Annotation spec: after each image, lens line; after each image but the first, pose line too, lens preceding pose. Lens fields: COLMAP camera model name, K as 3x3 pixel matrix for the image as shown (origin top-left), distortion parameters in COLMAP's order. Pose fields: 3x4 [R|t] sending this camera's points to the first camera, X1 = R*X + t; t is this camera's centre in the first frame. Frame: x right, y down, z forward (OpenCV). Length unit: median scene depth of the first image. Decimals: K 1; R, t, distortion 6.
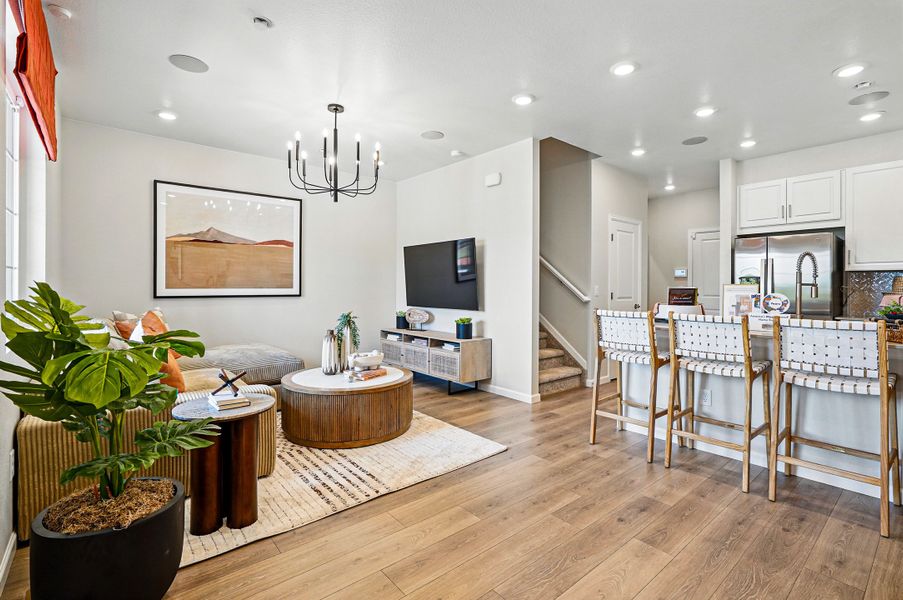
lens RADIAL K [[413.6, 0, 453.1], [0, 413.6, 287.7], [0, 0, 1]] dist [-0.011808, 0.005178]
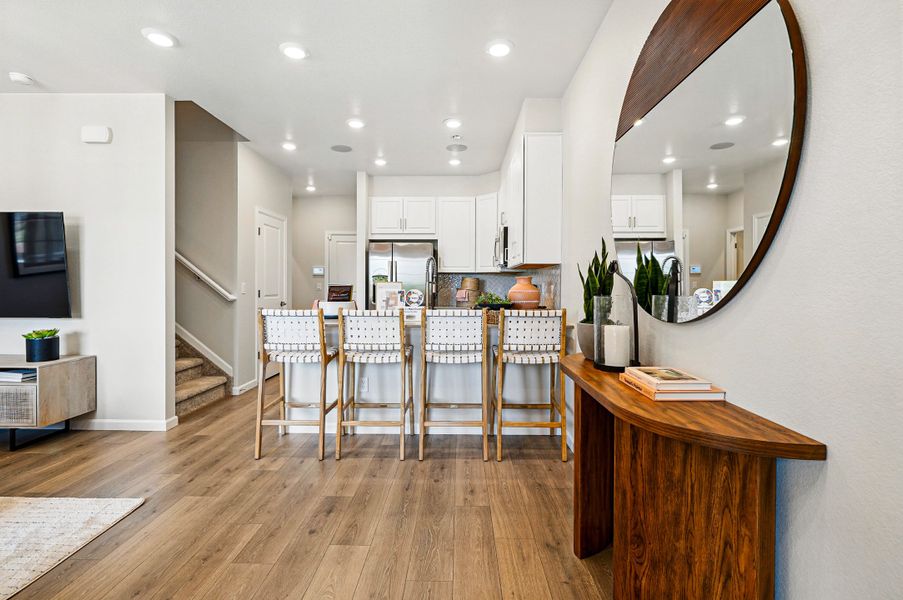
lens RADIAL K [[413.6, 0, 448.9], [0, 413.6, 291.3], [0, 0, 1]] dist [-0.011808, 0.005178]
pose [[0.660613, -0.011447, 0.750640, -0.048541], [-0.000255, 0.999880, 0.015472, -0.000072], [-0.750727, -0.010412, 0.660531, 0.084892]]
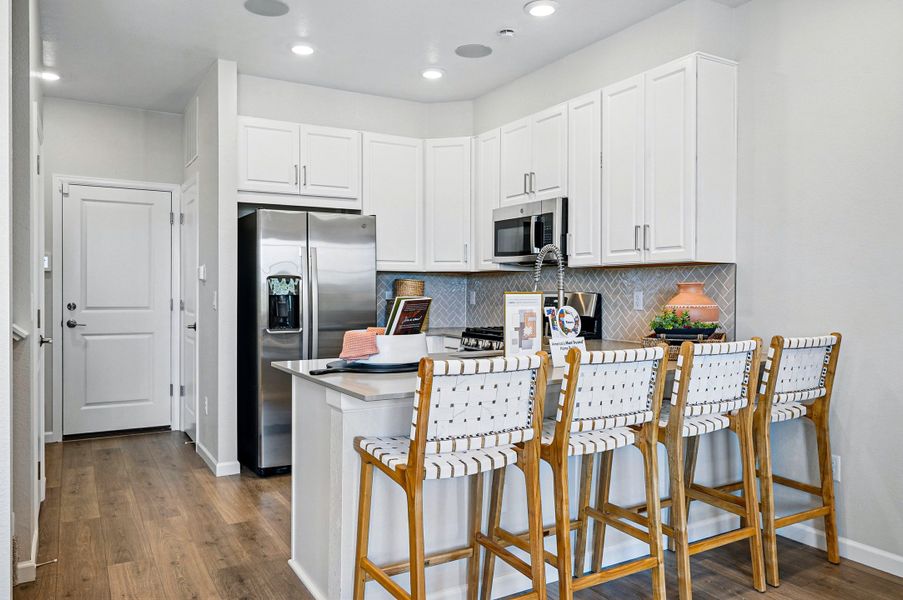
lens RADIAL K [[653.6, 0, 454.9], [0, 653.6, 297.1], [0, 0, 1]] dist [0.002876, -0.002543]
pose [[0.163770, -0.015143, 0.986382, -0.198049], [0.001580, 0.999885, 0.015088, -0.012518], [-0.986497, -0.000912, 0.163775, 0.739748]]
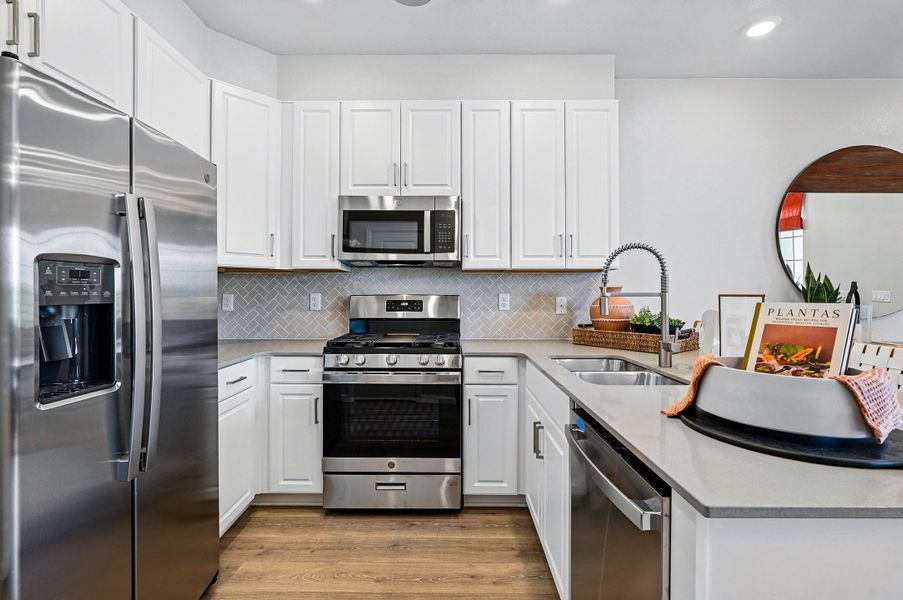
lens RADIAL K [[438.0, 0, 447.9], [0, 438.0, 289.0], [0, 0, 1]] dist [-0.013723, -0.000363]
pose [[-0.758333, 0.000491, 0.651867, 0.465931], [-0.002459, 0.999990, -0.003614, -0.010391], [-0.651862, -0.004343, -0.758325, 1.291163]]
